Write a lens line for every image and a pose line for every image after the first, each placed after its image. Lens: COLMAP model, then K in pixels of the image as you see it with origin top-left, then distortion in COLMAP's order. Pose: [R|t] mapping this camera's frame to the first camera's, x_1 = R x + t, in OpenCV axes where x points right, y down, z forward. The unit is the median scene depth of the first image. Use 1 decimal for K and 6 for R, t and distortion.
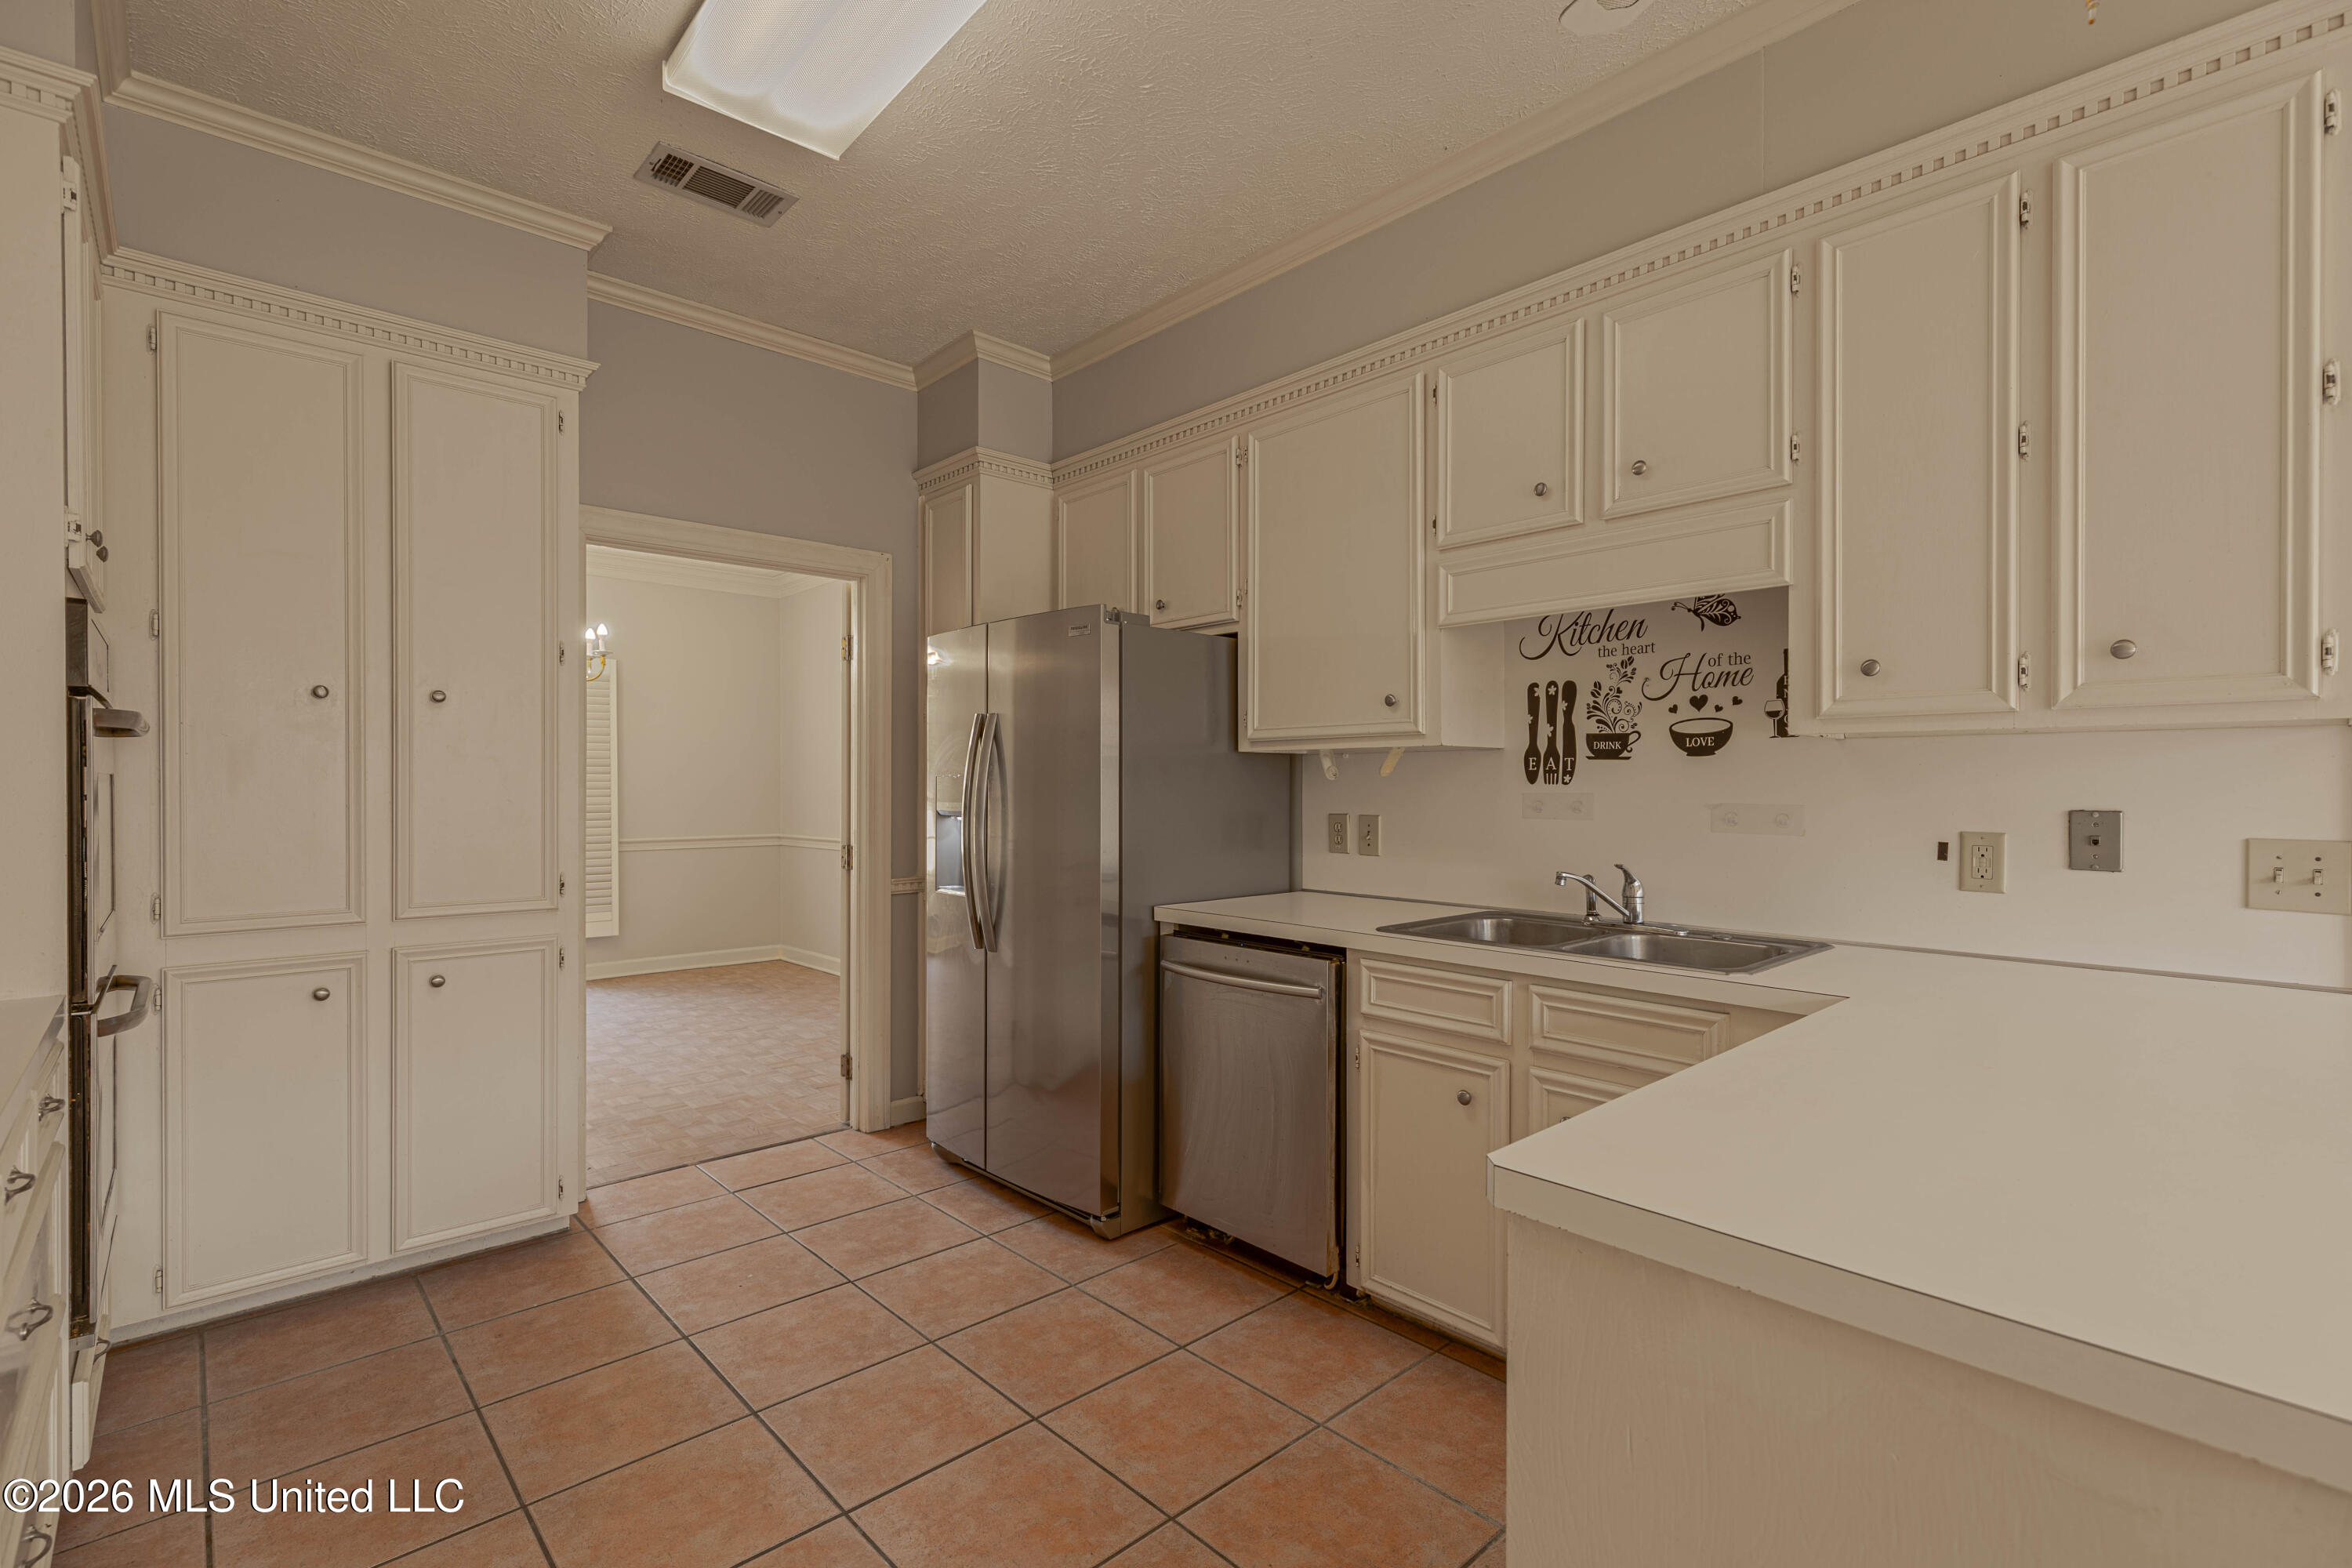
lens RADIAL K [[1091.8, 0, 1181.8], [0, 1091.8, 786.5], [0, 0, 1]] dist [0.022514, 0.000126]
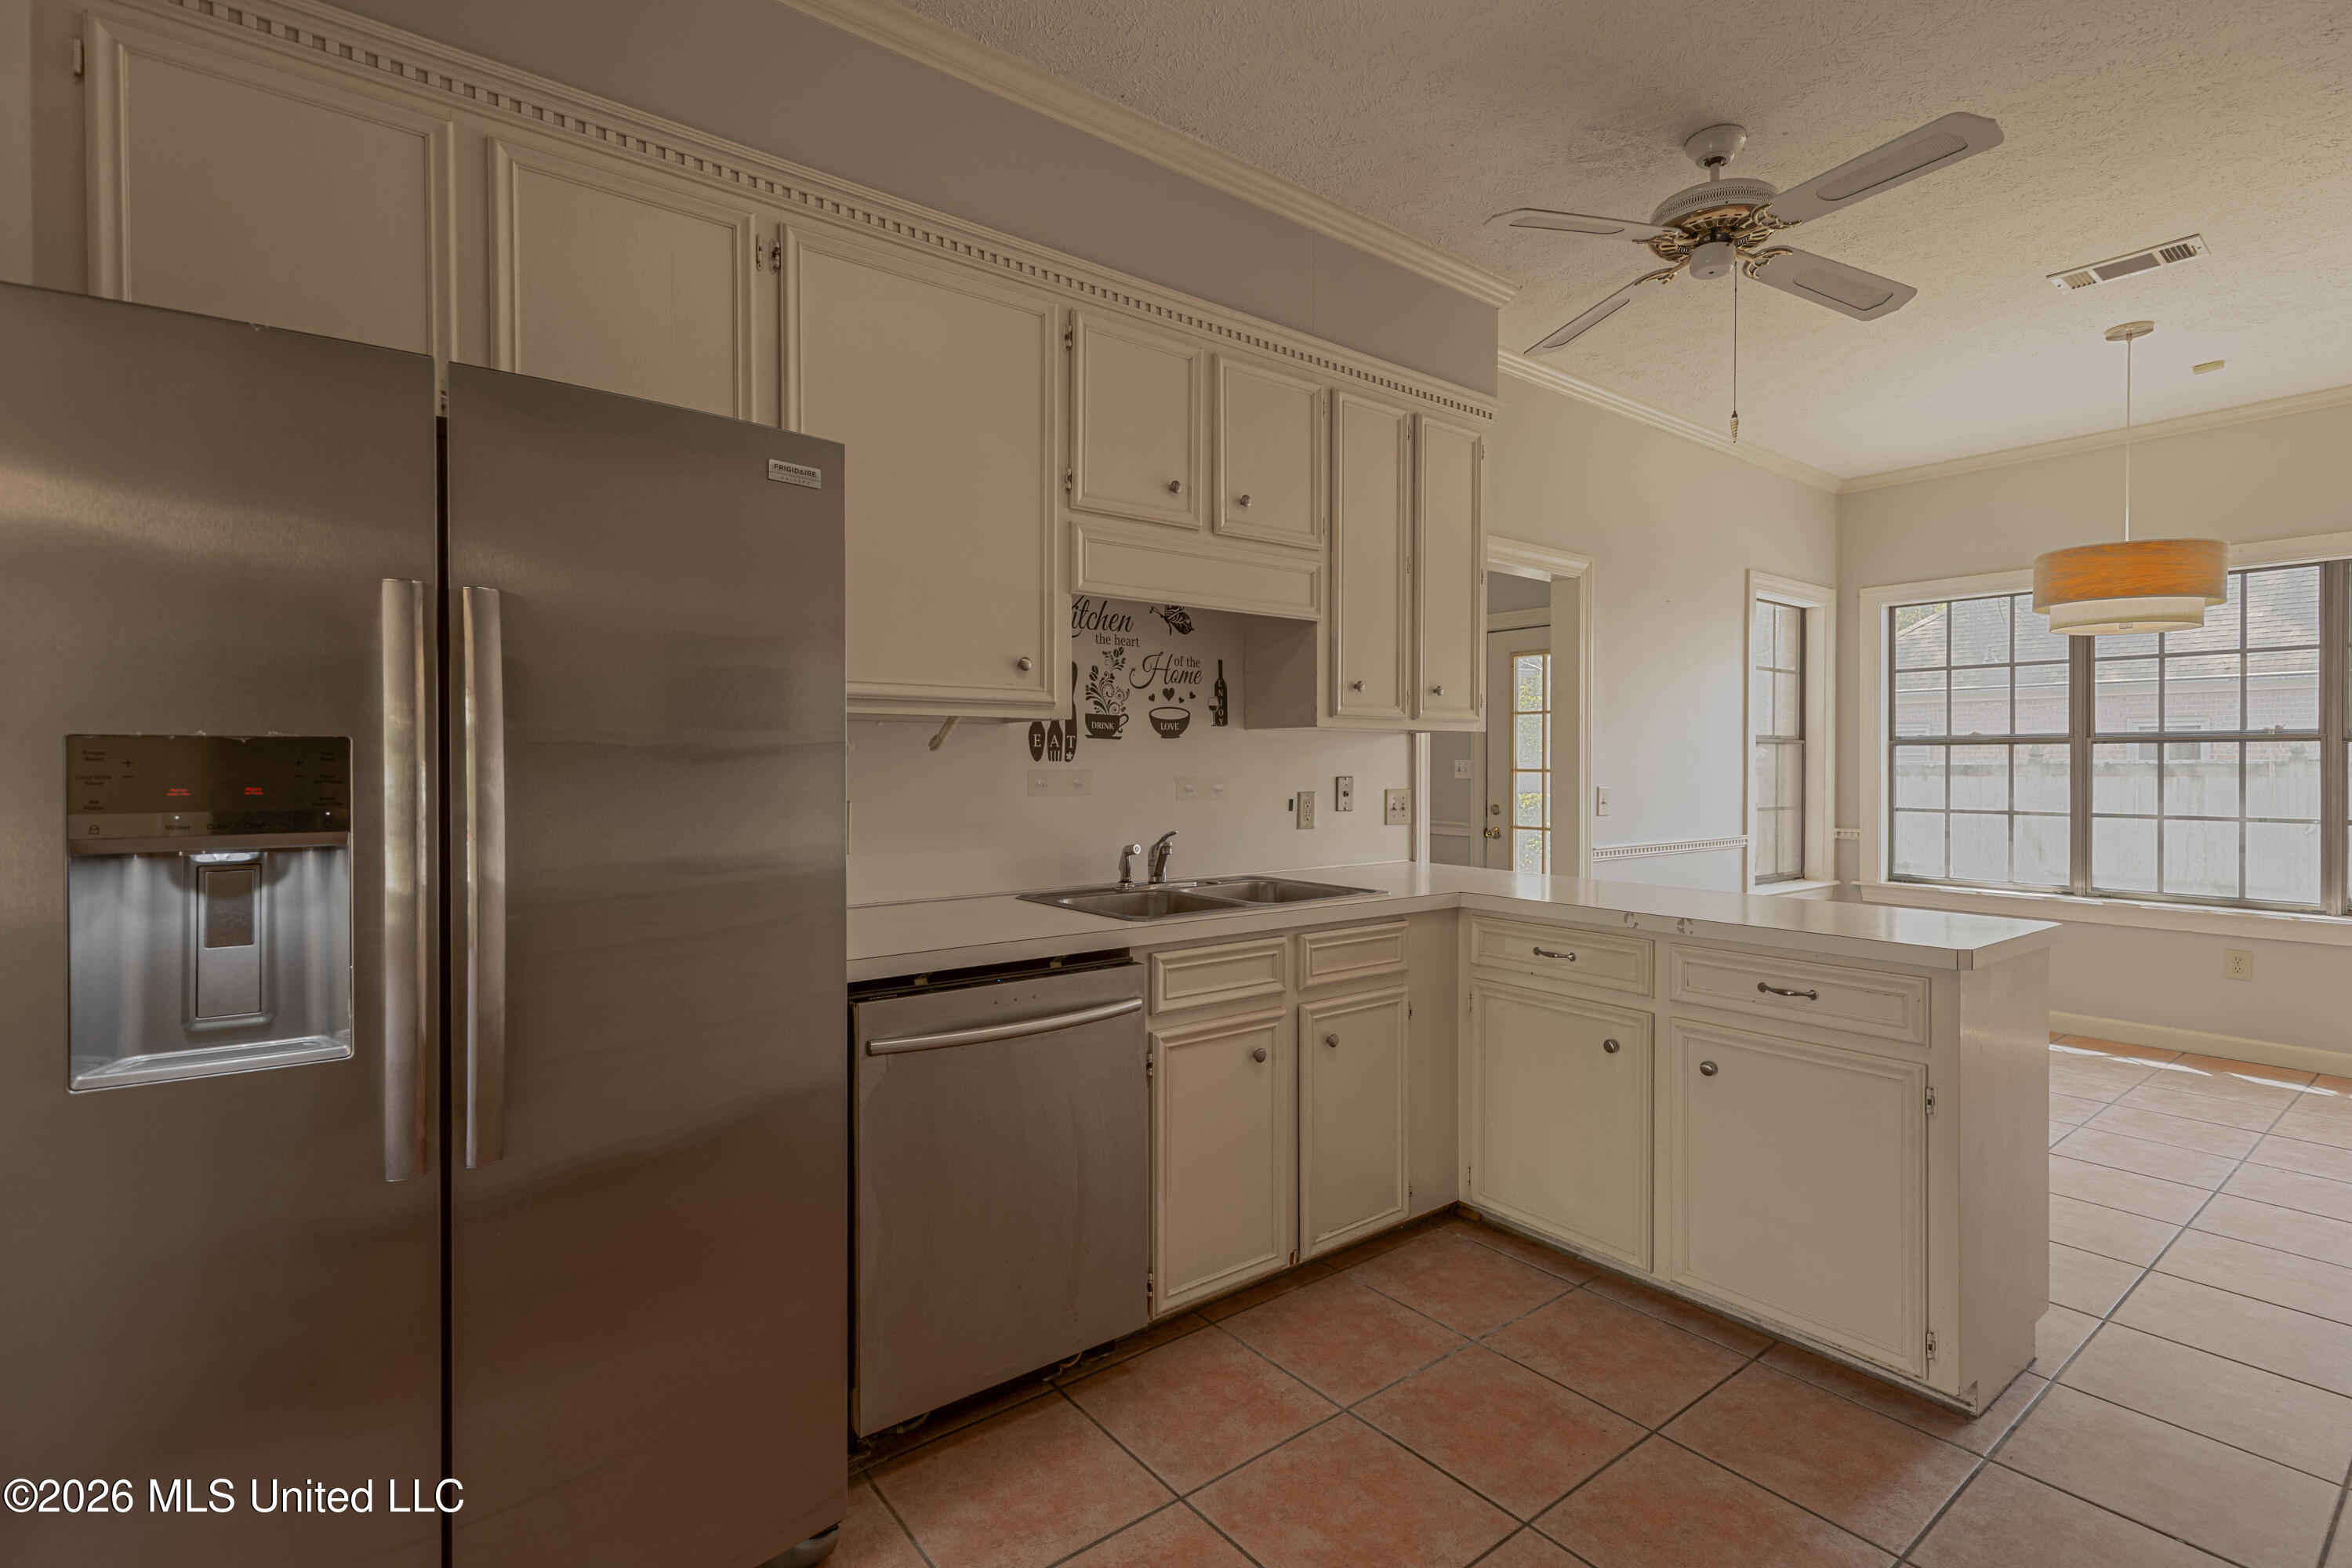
lens RADIAL K [[1076.7, 0, 1180.6], [0, 1076.7, 767.0], [0, 0, 1]] dist [0.018173, -0.000815]
pose [[0.083642, -0.005177, 0.996482, -0.682246], [0.001031, 0.999986, 0.005108, -0.001978], [-0.996495, 0.000600, 0.083646, 0.851759]]
